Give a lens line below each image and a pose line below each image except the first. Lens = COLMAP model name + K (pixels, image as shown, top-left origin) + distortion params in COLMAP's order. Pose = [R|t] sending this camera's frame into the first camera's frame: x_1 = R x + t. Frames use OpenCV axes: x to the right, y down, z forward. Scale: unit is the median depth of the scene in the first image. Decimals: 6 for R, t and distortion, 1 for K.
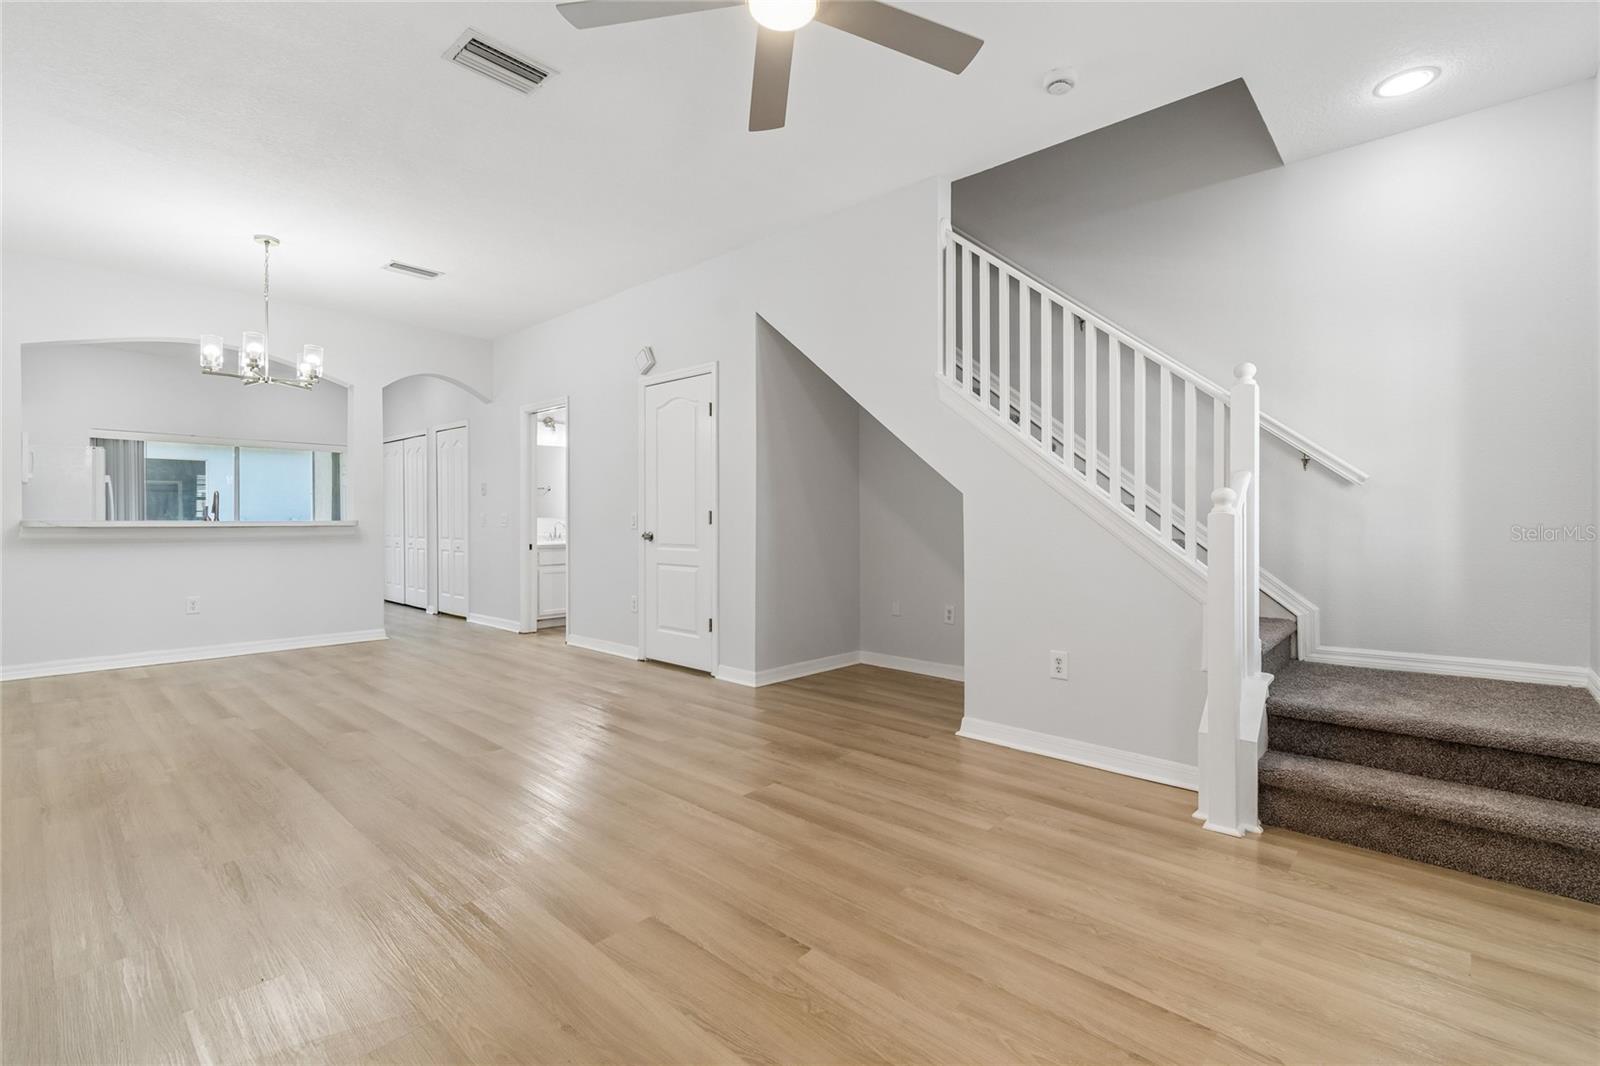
lens RADIAL K [[705.0, 0, 806.4], [0, 705.0, 529.1], [0, 0, 1]] dist [0.002270, -0.002620]
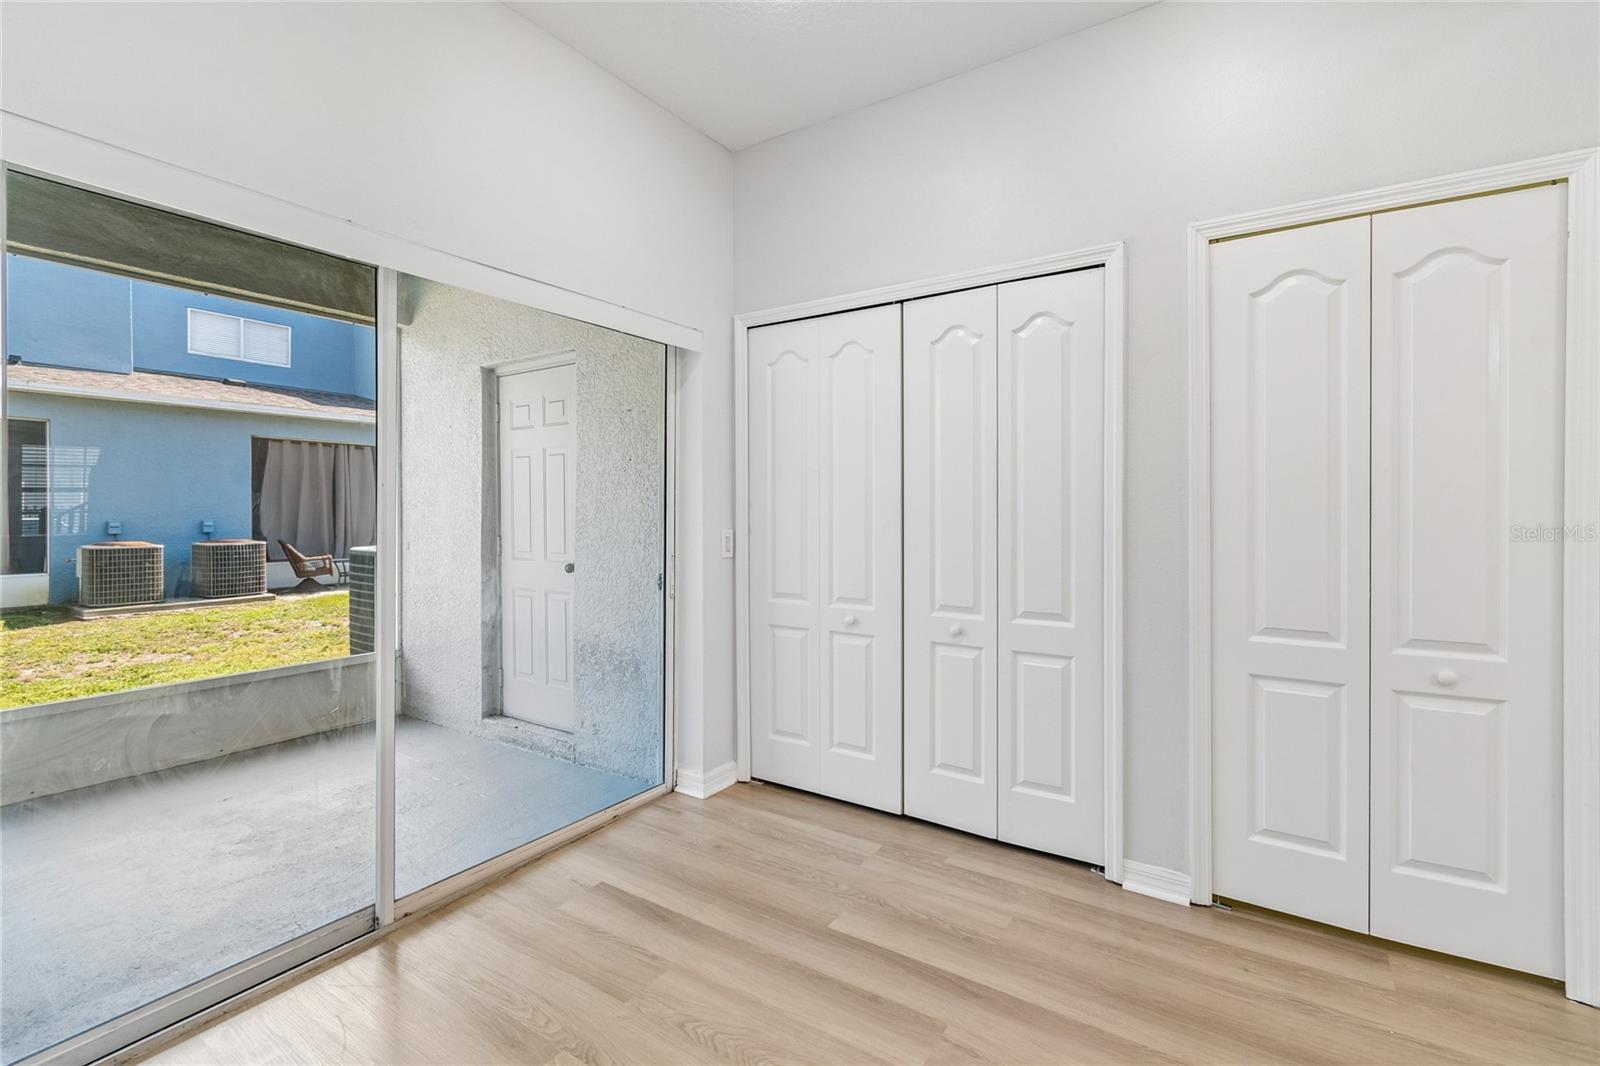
lens RADIAL K [[705.0, 0, 815.6], [0, 705.0, 521.4], [0, 0, 1]] dist [0.002270, -0.002620]
pose [[0.987506, -0.004265, 0.157521, -1.089353], [0.004219, 0.999991, 0.000632, -0.045060], [-0.157522, 0.000041, 0.987515, 1.137176]]
